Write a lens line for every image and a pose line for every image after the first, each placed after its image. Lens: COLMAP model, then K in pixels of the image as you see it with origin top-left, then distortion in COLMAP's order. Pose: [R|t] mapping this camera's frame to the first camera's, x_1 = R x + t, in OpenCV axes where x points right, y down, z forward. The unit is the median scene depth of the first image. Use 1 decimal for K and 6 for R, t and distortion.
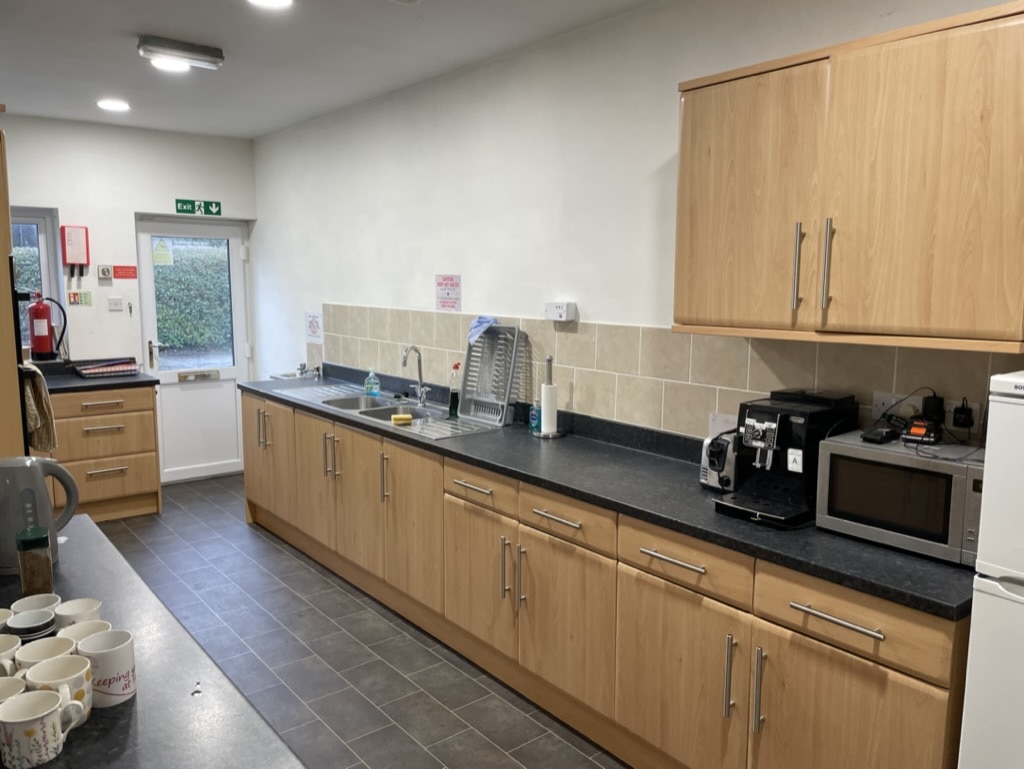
lens RADIAL K [[770.0, 0, 516.4], [0, 770.0, 387.7], [0, 0, 1]] dist [0.060654, -0.090455]
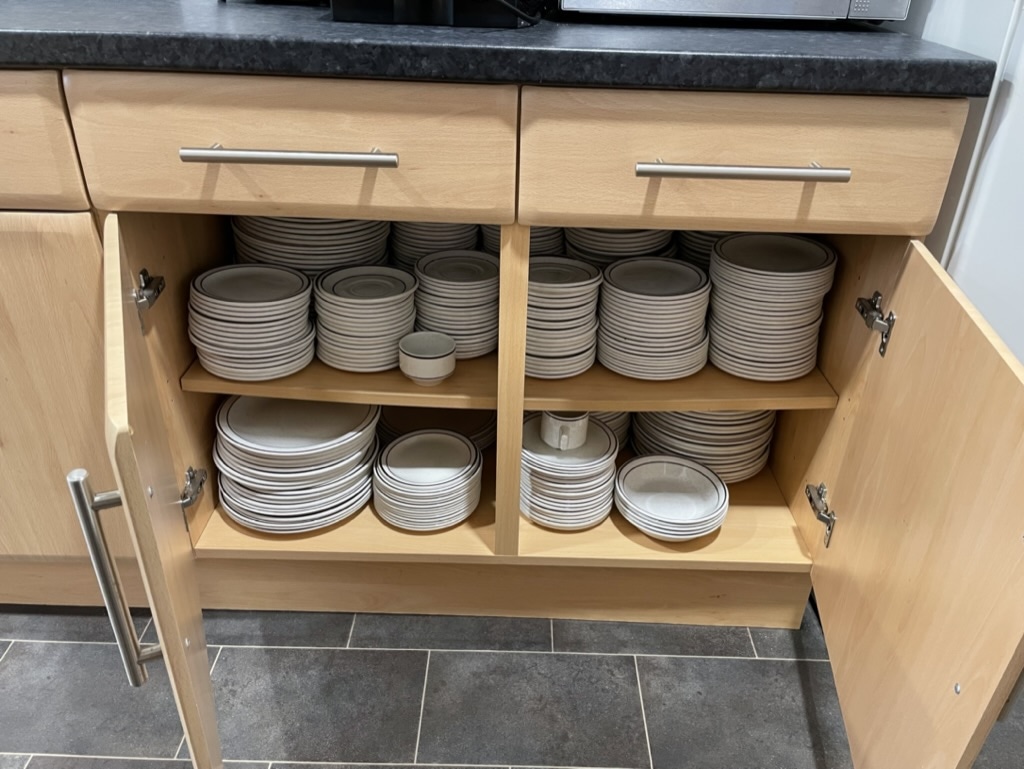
lens RADIAL K [[770.0, 0, 516.4], [0, 770.0, 387.7], [0, 0, 1]] dist [0.060654, -0.090455]
pose [[0.636969, -0.369569, 0.676528, -0.027060], [0.076883, 0.903673, 0.421266, 0.169477], [-0.767046, -0.216320, 0.604025, 0.642050]]
